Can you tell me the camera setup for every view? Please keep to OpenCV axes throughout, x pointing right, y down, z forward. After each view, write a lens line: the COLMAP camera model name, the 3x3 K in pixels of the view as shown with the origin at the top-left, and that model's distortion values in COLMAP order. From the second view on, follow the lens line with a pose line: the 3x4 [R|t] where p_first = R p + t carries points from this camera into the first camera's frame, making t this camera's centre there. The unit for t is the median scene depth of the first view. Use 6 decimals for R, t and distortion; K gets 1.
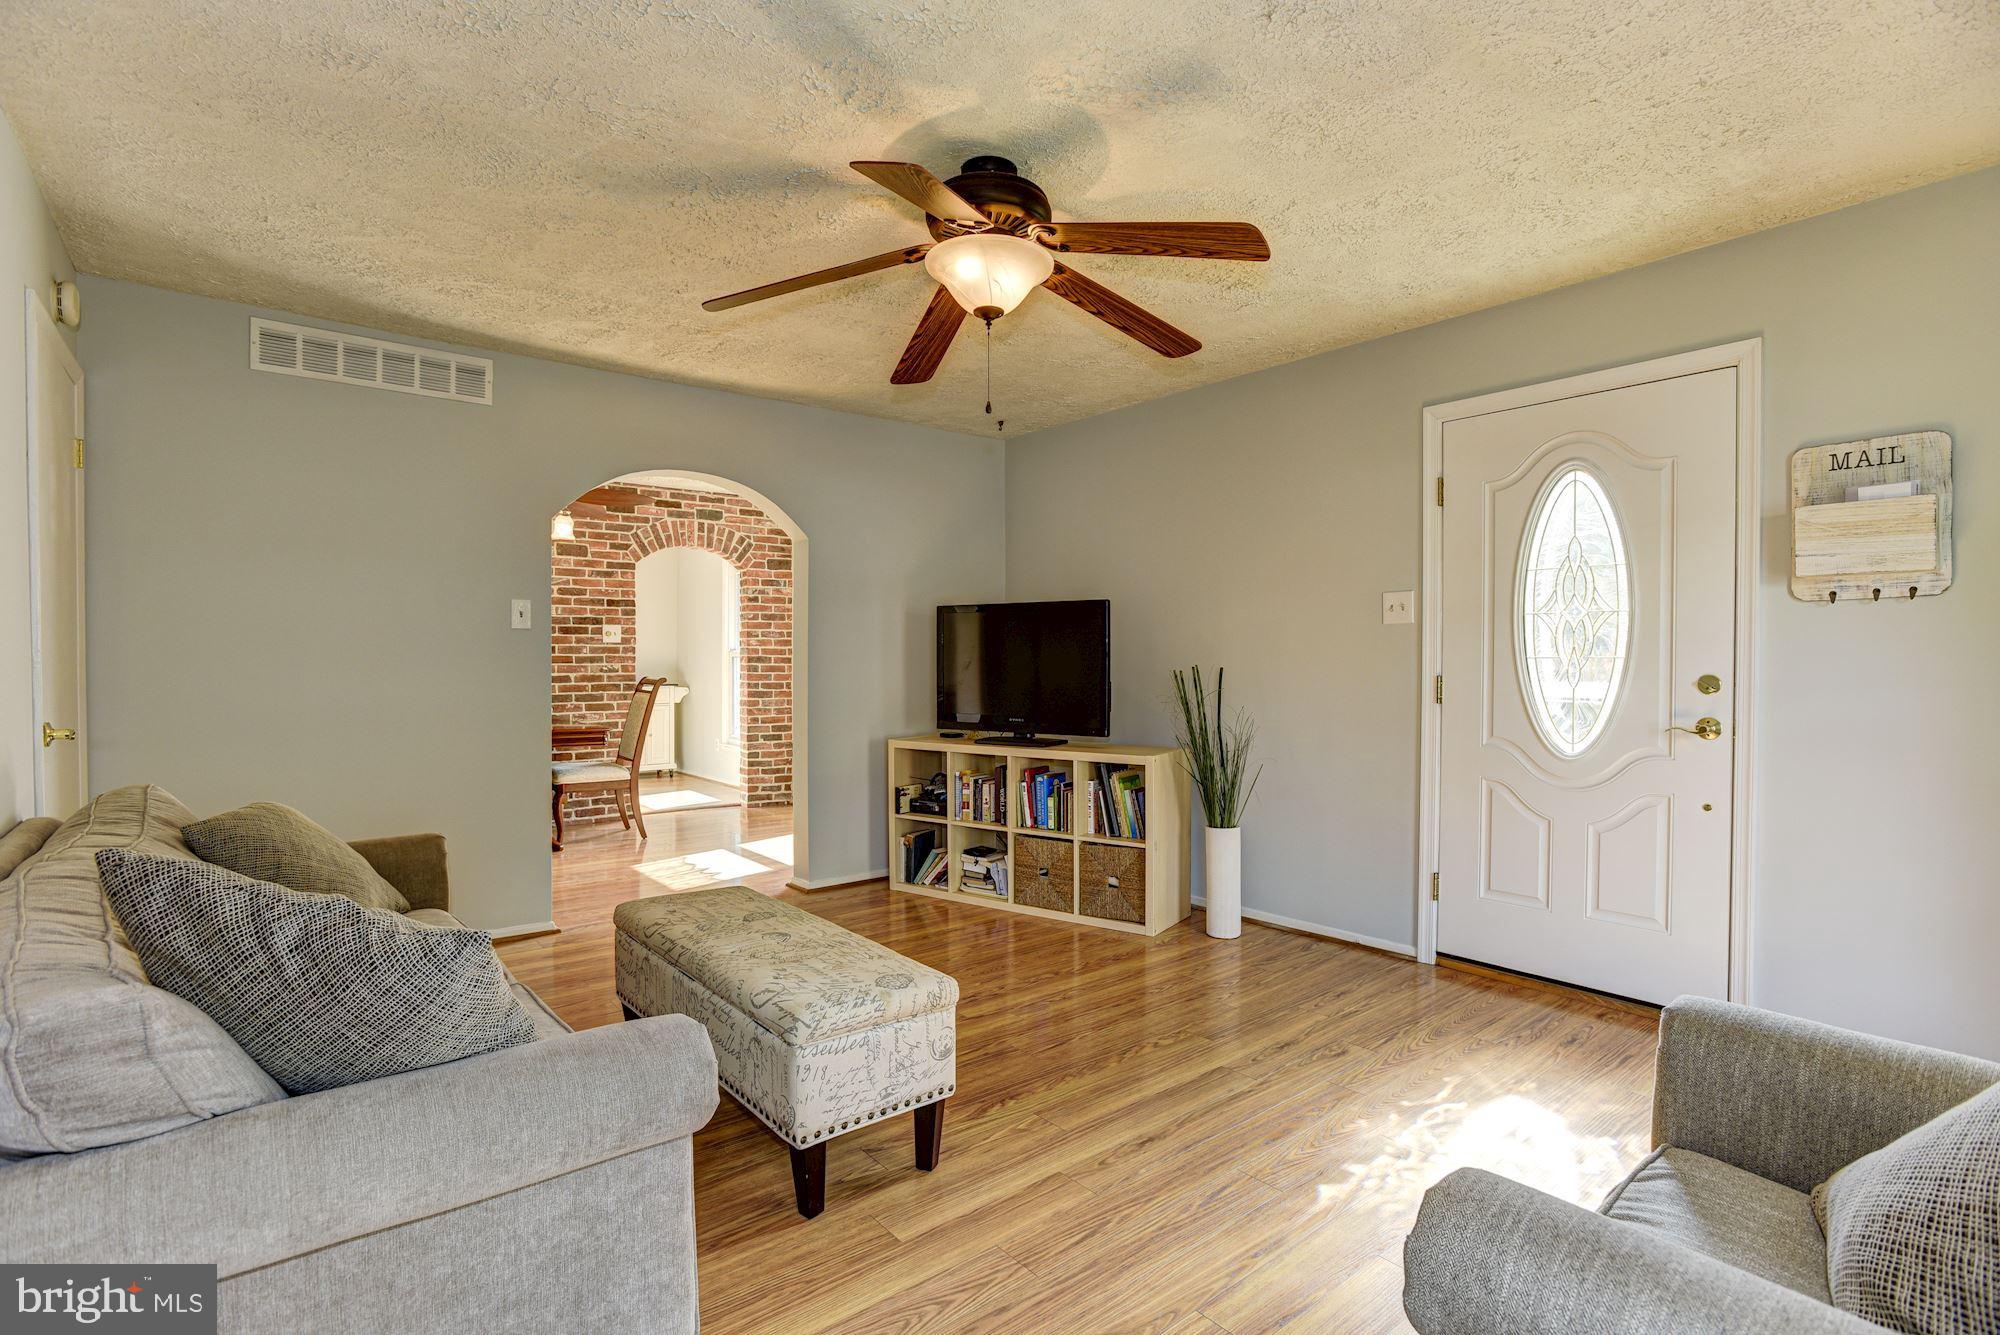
lens RADIAL K [[951.1, 0, 997.3], [0, 951.1, 670.7], [0, 0, 1]] dist [-0.063712, 0.030599]
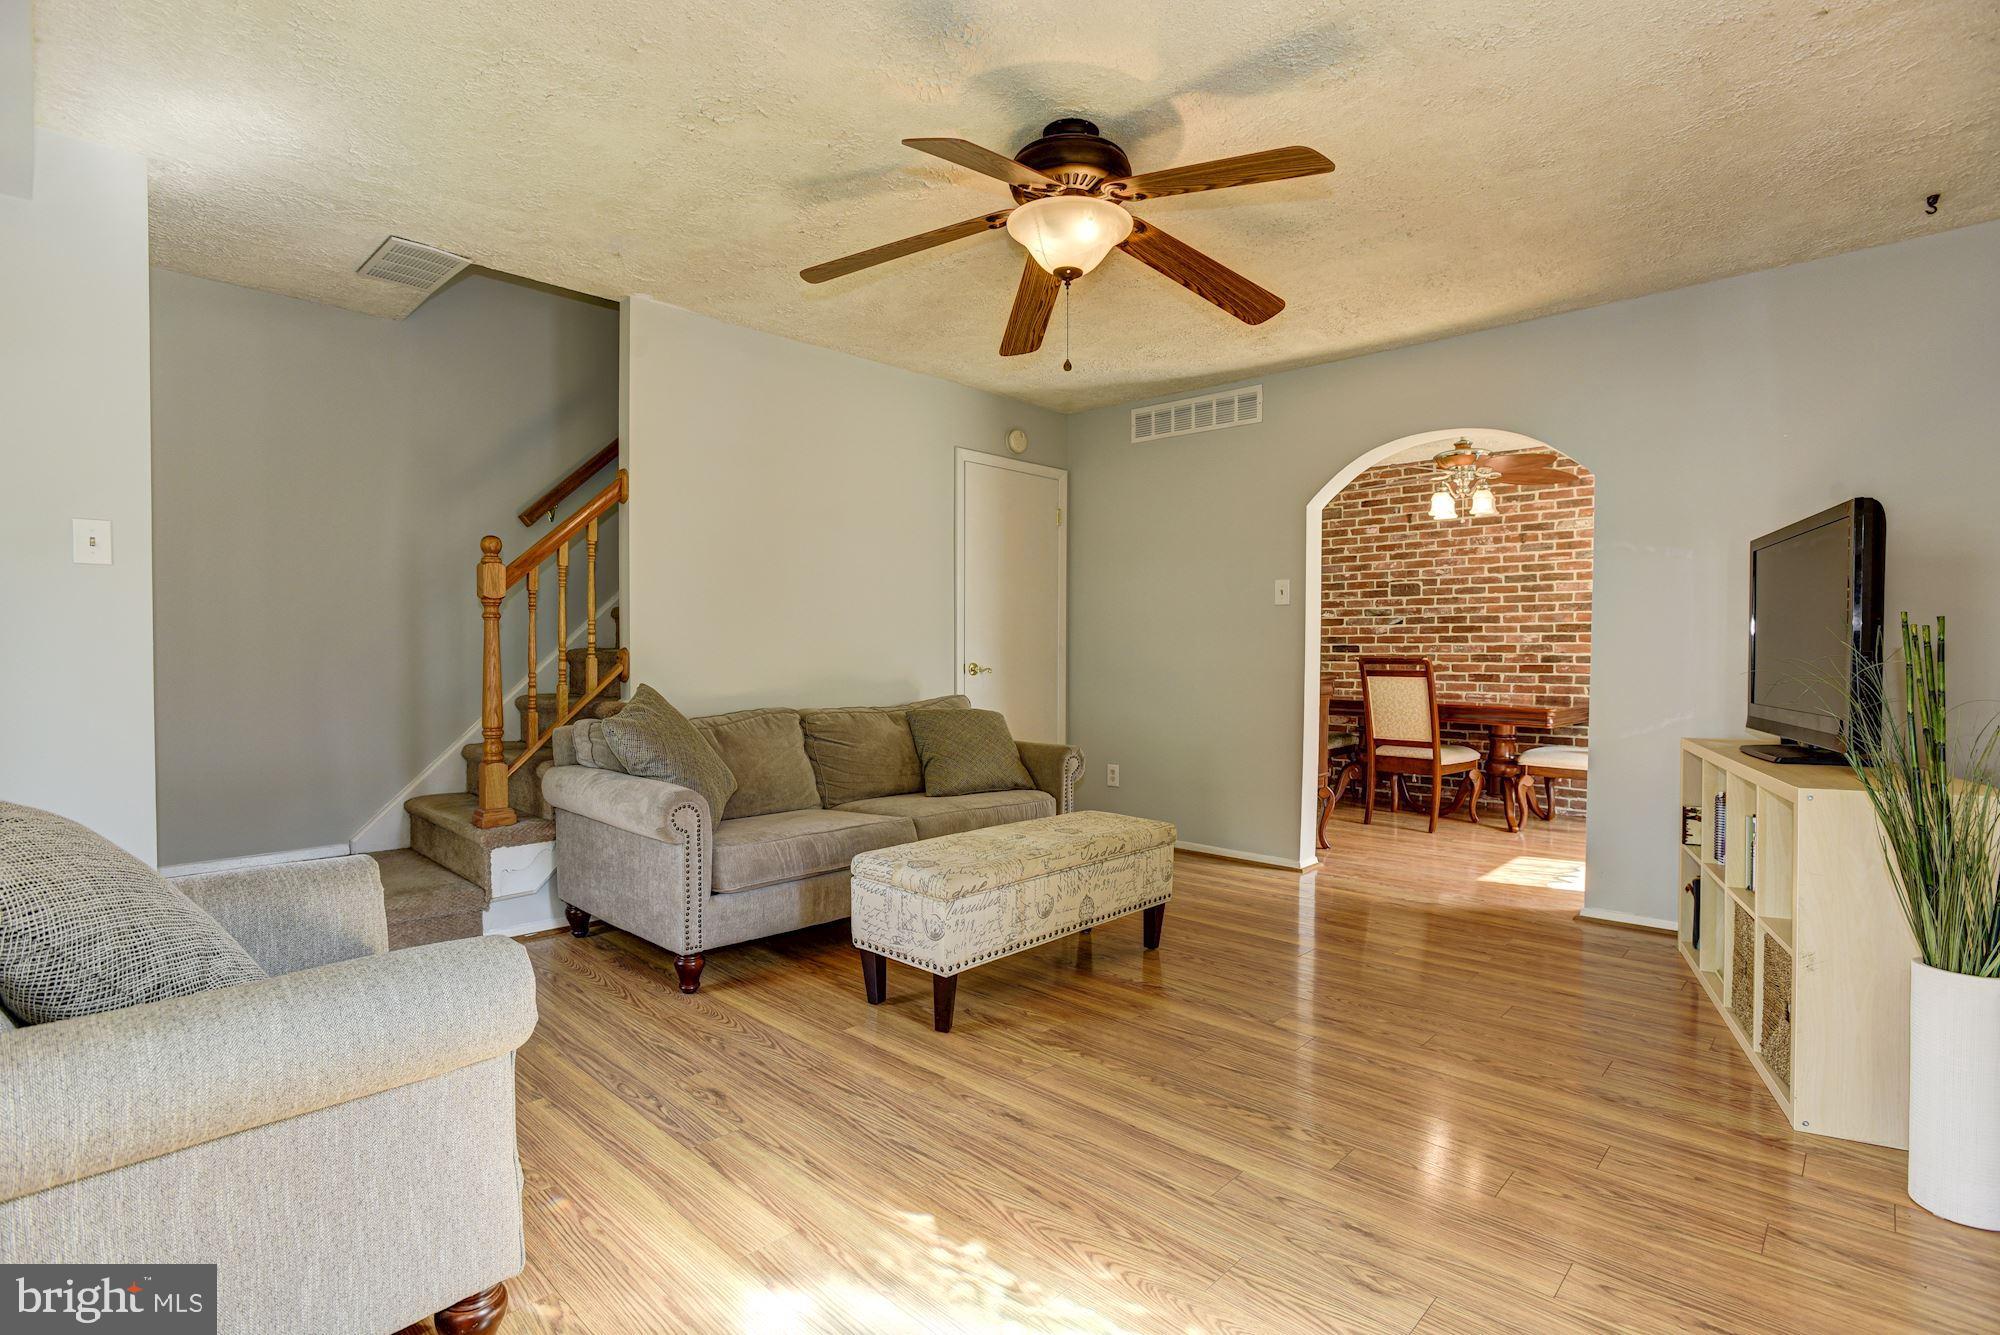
lens RADIAL K [[961.4, 0, 1001.3], [0, 961.4, 672.6], [0, 0, 1]] dist [-0.061739, 0.029843]
pose [[0.124788, 0.020345, -0.991975, 0.374477], [-0.015386, 0.999709, 0.018568, 0.013521], [0.992064, 0.012945, 0.125065, 0.295871]]
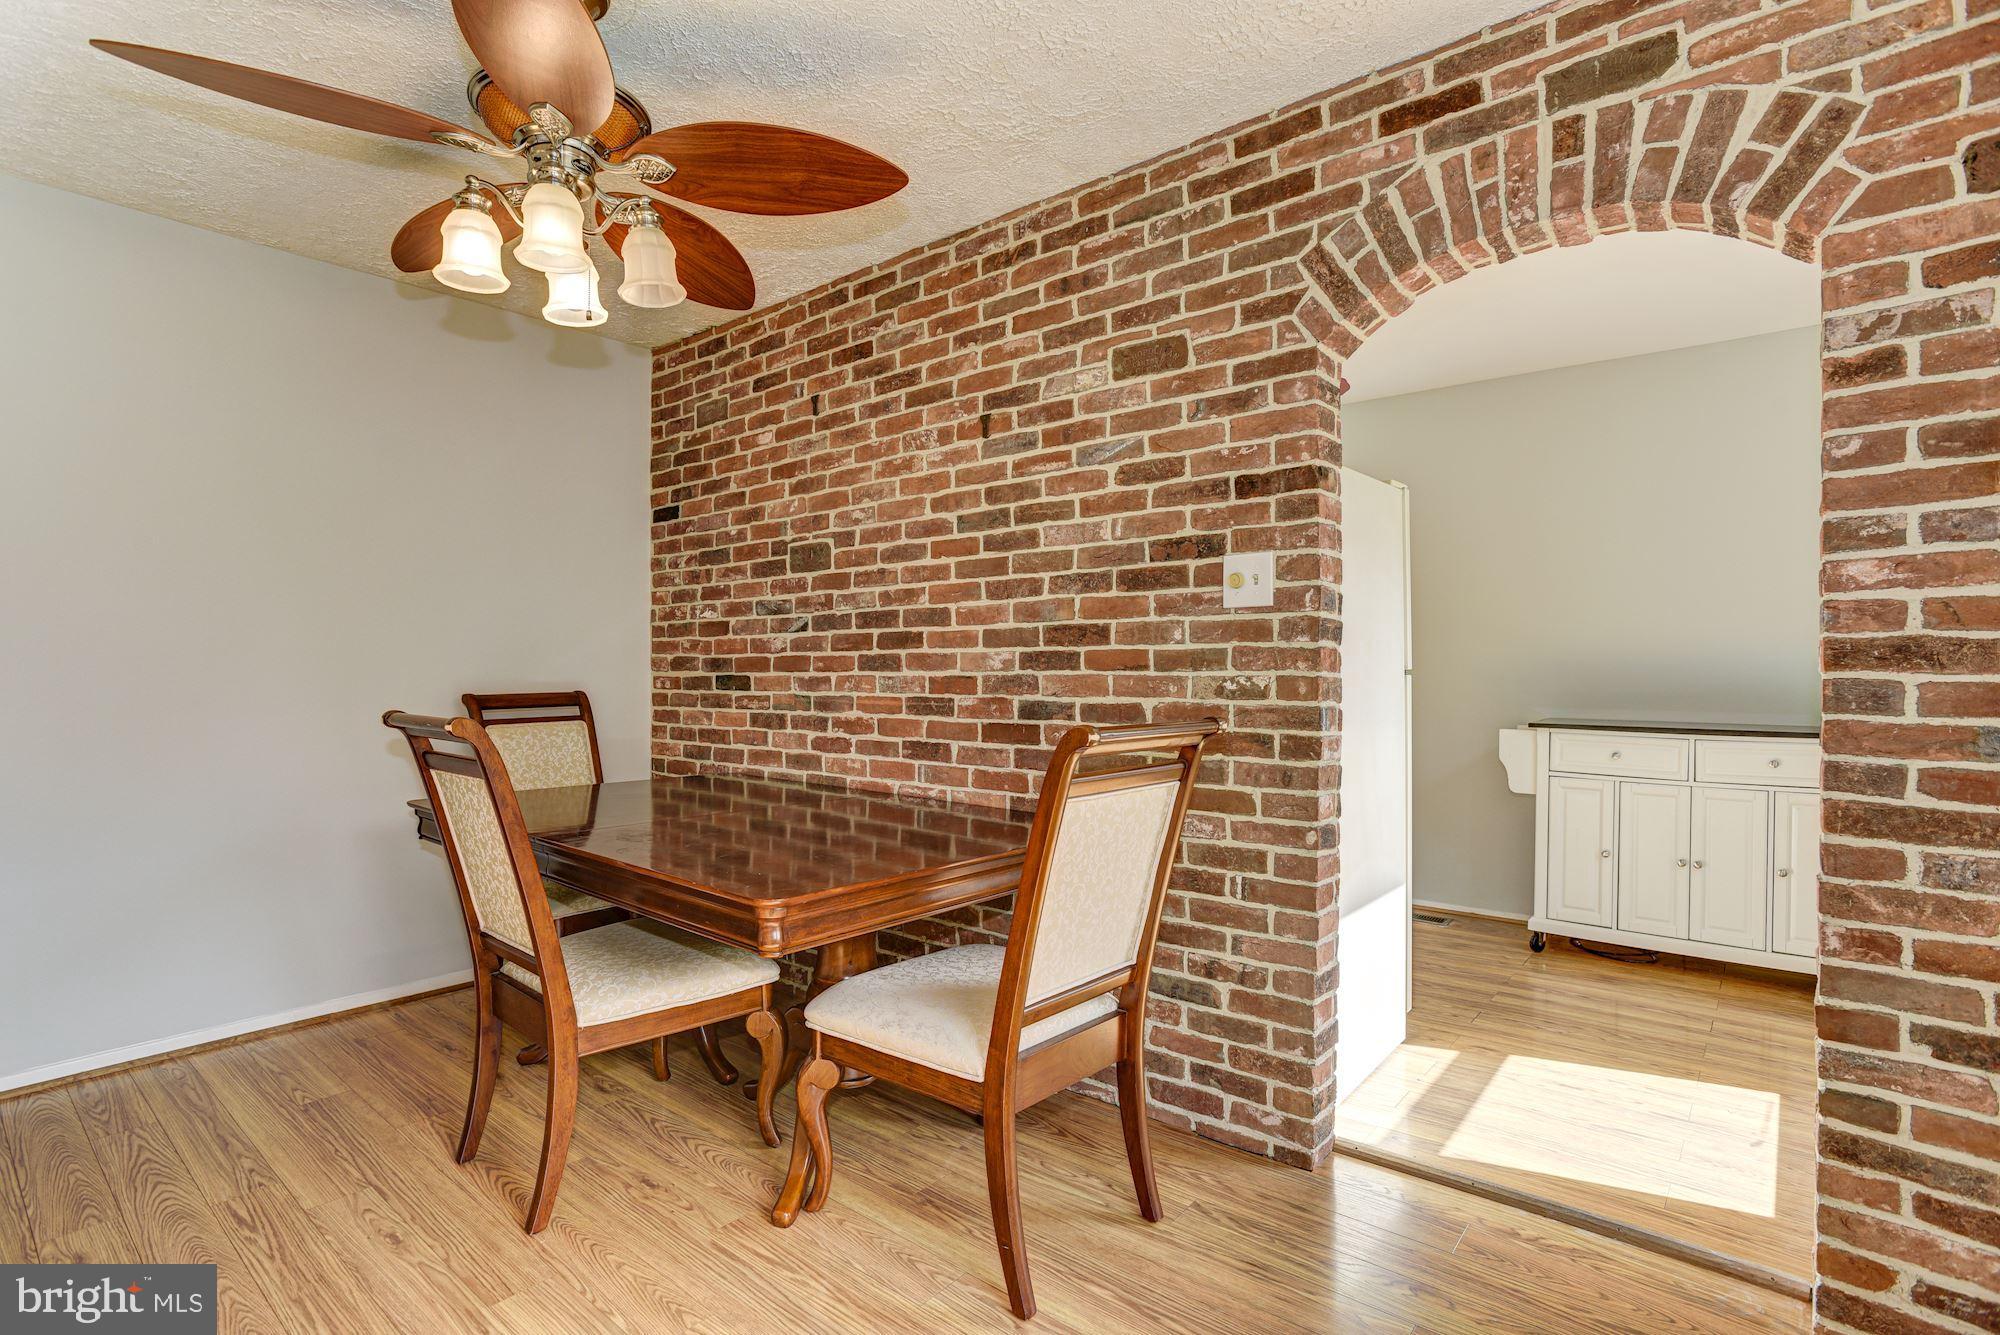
lens RADIAL K [[961.4, 0, 1001.3], [0, 961.4, 672.6], [0, 0, 1]] dist [-0.061739, 0.029843]
pose [[0.180657, 0.003244, -0.983541, -0.099776], [-0.008962, 0.999958, 0.001652, -0.006971], [0.983505, 0.008516, 0.180679, 0.867298]]
